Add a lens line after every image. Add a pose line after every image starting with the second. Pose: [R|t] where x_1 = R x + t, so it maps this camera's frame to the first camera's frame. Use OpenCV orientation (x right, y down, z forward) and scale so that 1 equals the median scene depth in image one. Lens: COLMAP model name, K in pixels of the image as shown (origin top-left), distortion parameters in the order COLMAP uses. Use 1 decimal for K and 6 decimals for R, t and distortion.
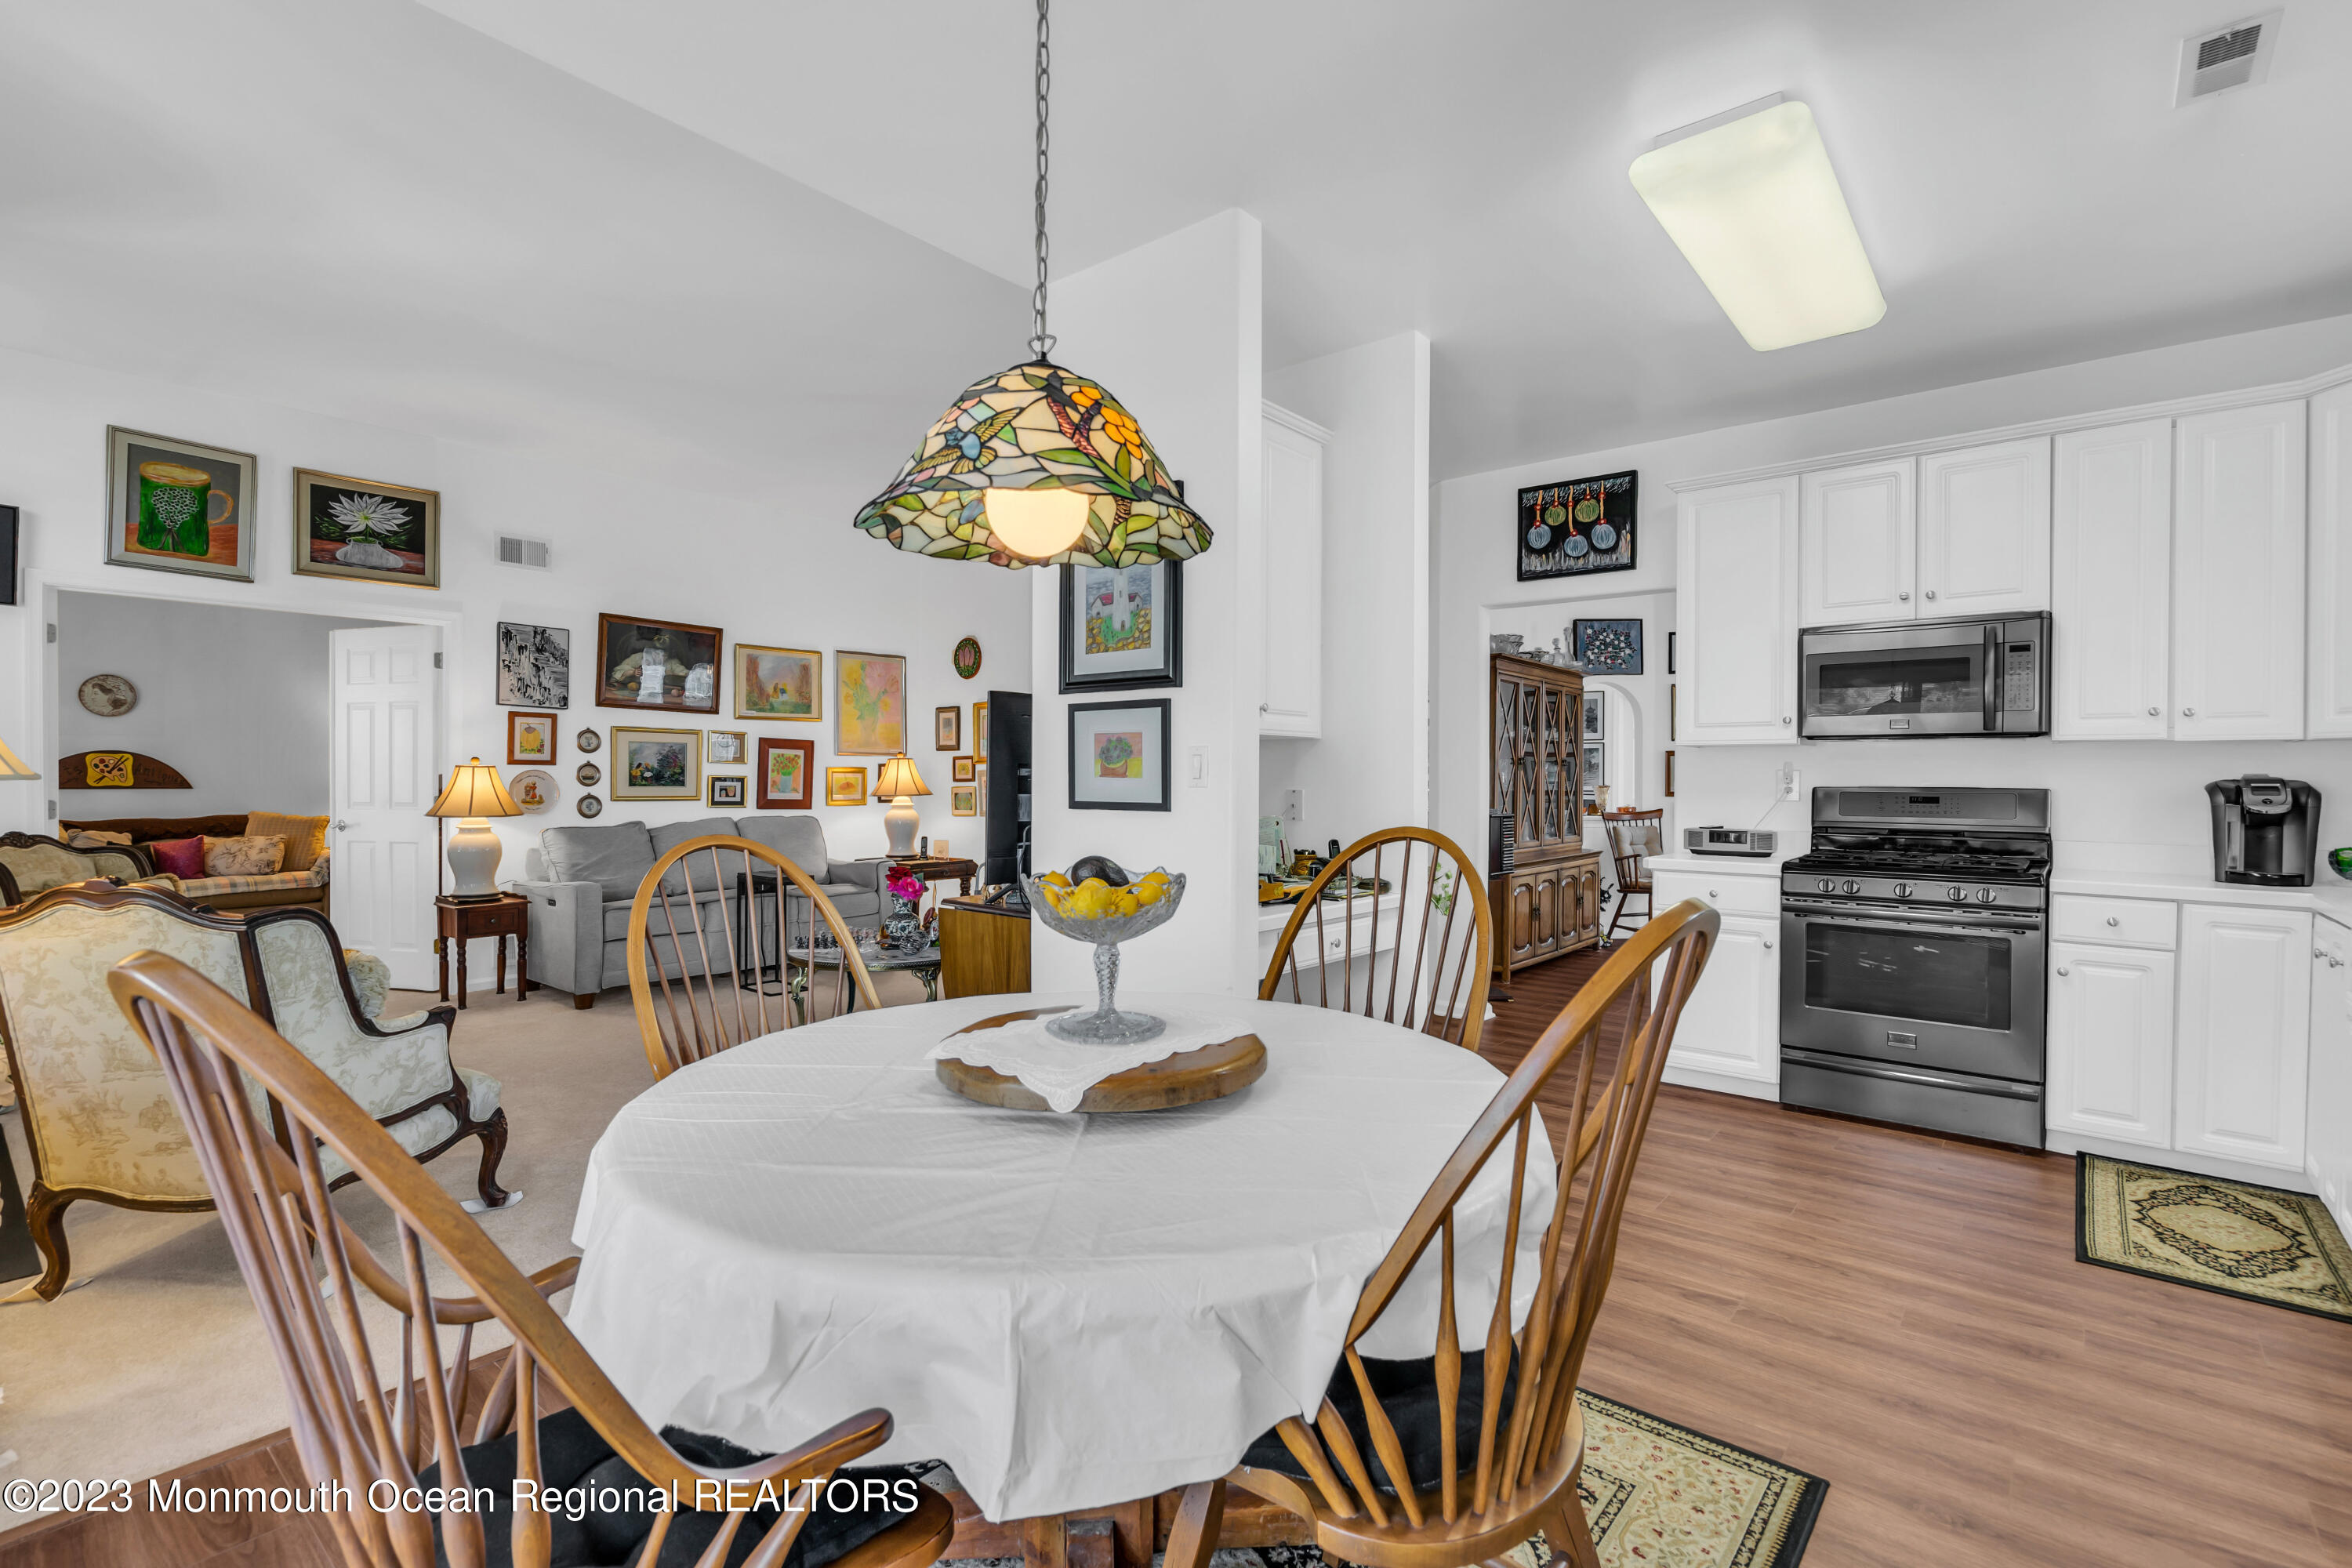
lens RADIAL K [[1069.7, 0, 1163.0], [0, 1069.7, 789.1], [0, 0, 1]] dist [-0.016747, -0.000721]
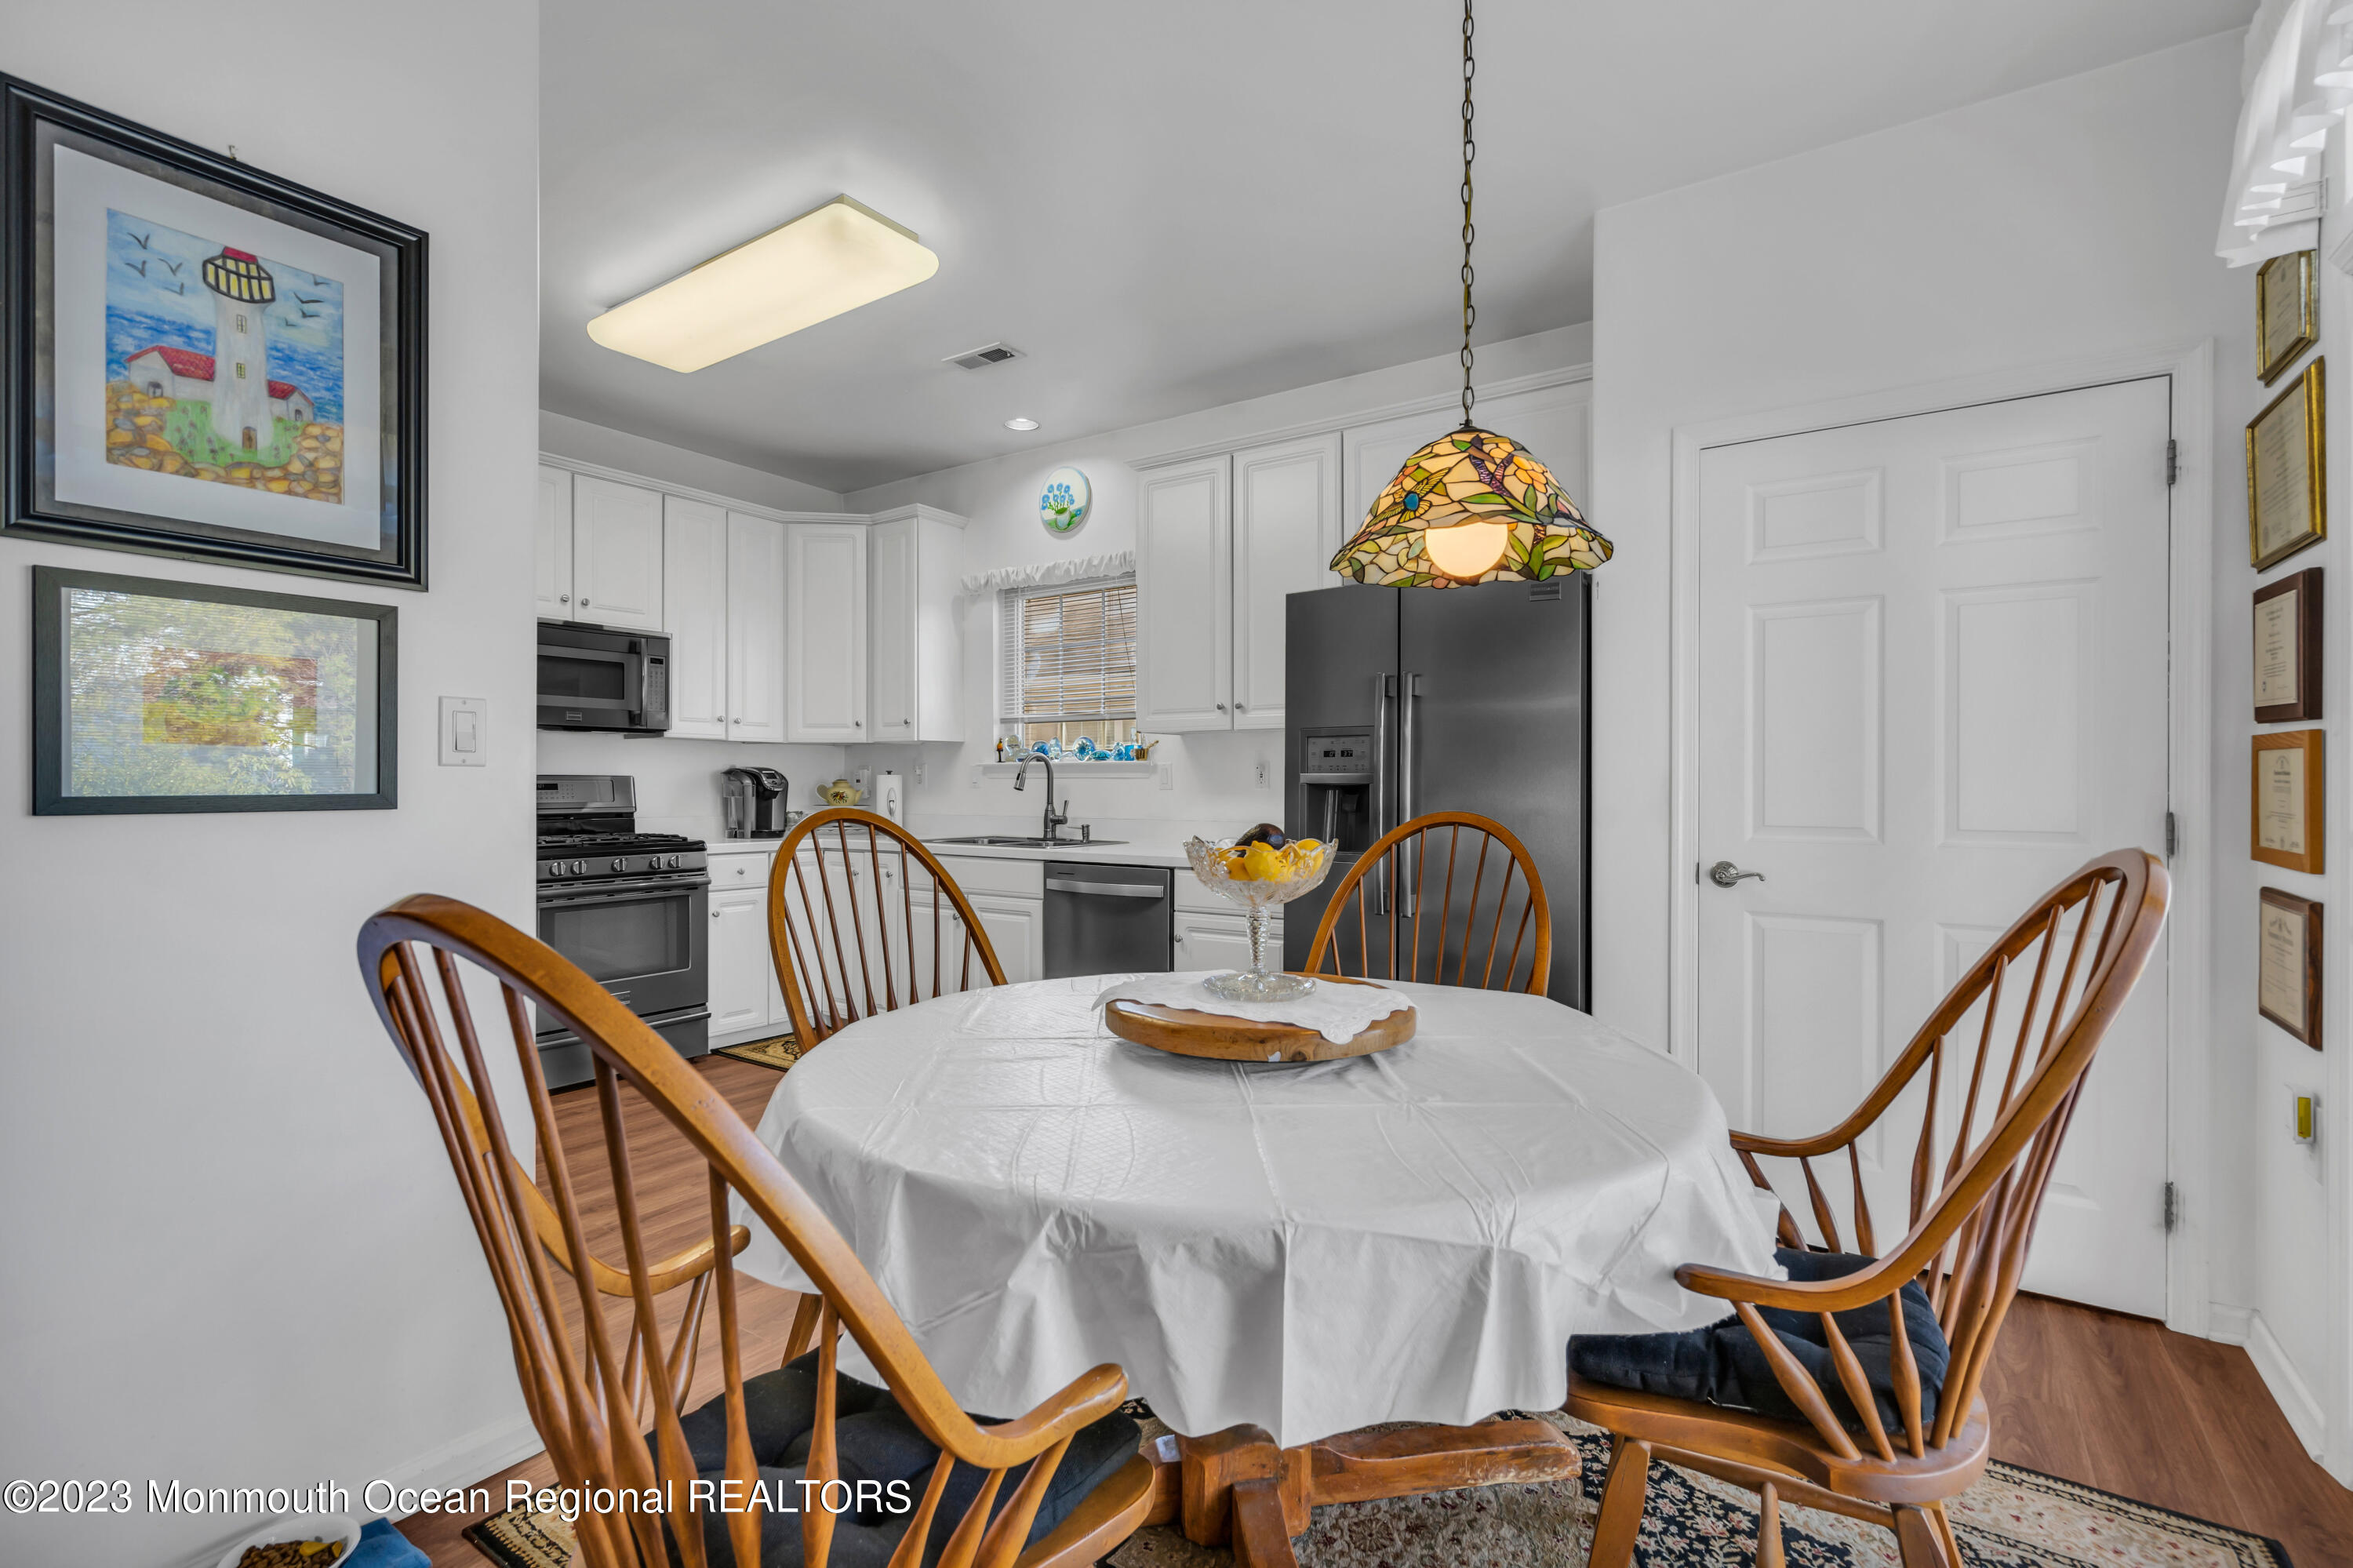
lens RADIAL K [[1070.2, 0, 1160.7], [0, 1070.2, 776.9], [0, 0, 1]] dist [-0.016747, -0.000721]
pose [[-0.101276, 0.000553, 0.994858, -0.571556], [0.005989, 0.999982, 0.000054, 0.006577], [-0.994840, 0.005963, -0.101278, 0.634921]]
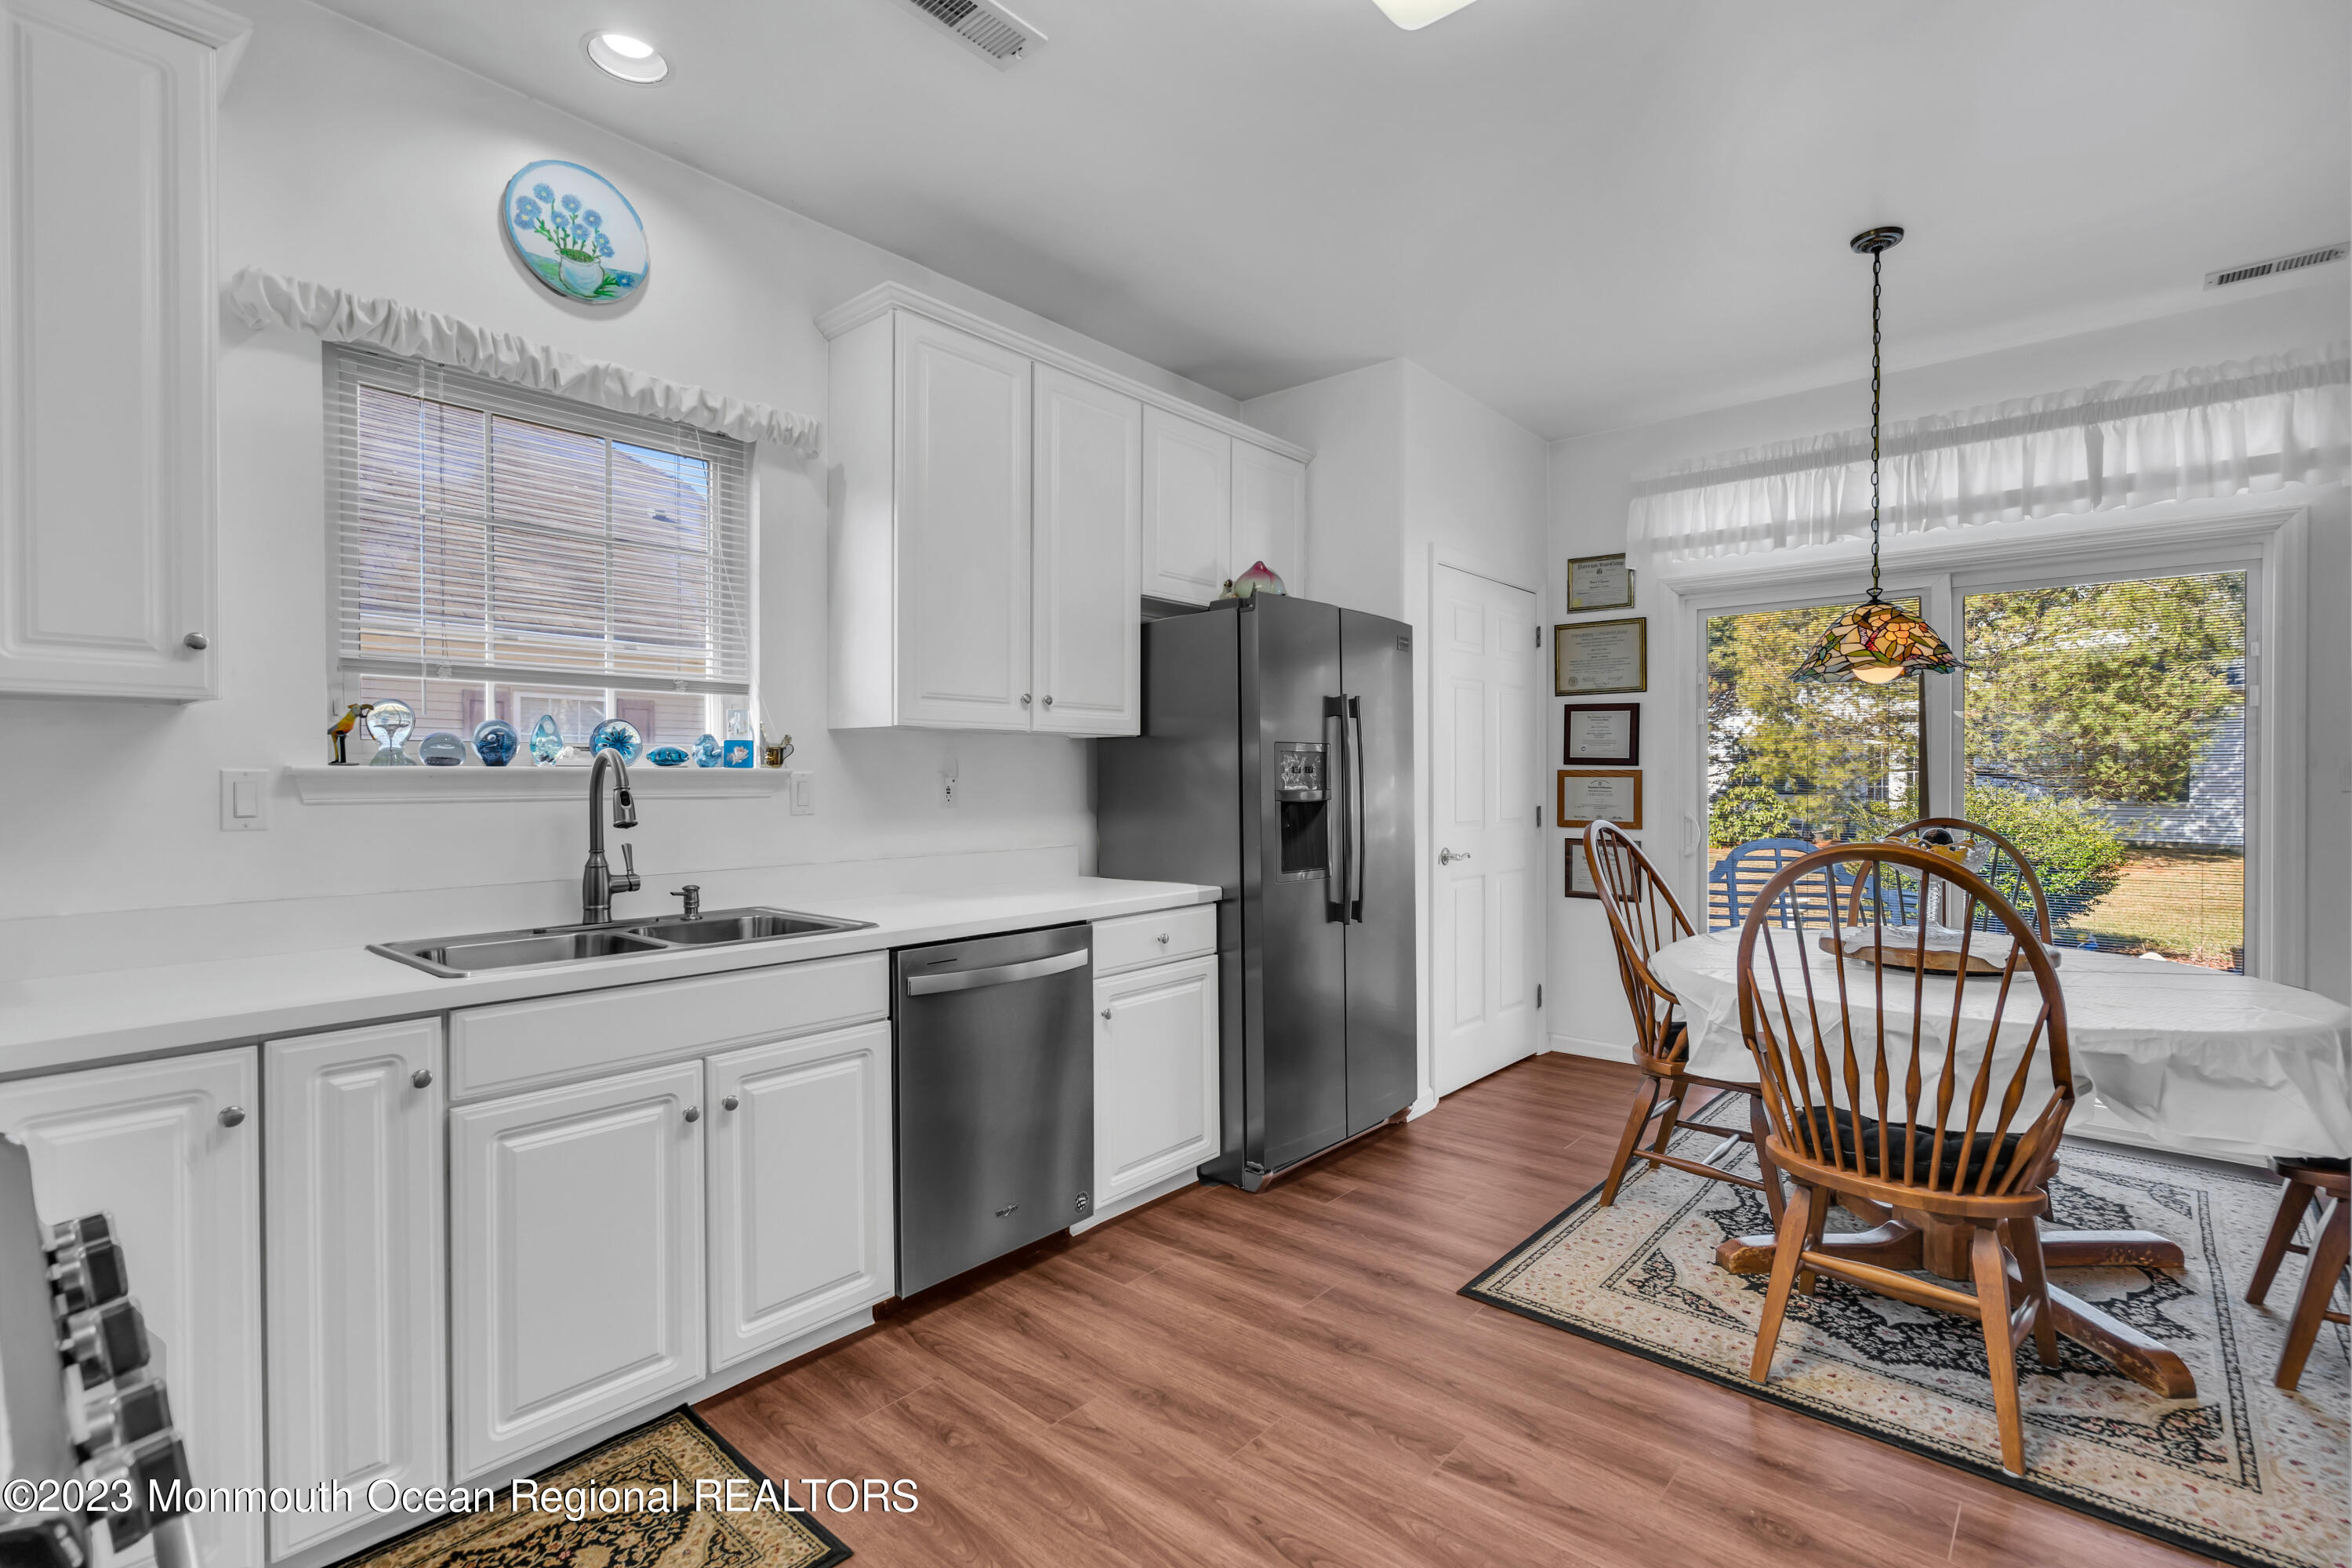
lens RADIAL K [[1069.7, 0, 1171.4], [0, 1069.7, 786.7], [0, 0, 1]] dist [-0.016747, -0.000721]
pose [[-0.999928, 0.000324, 0.012032, 0.573454], [0.000466, 0.999930, 0.011834, -0.010678], [-0.012027, 0.011838, -0.999858, 1.384649]]
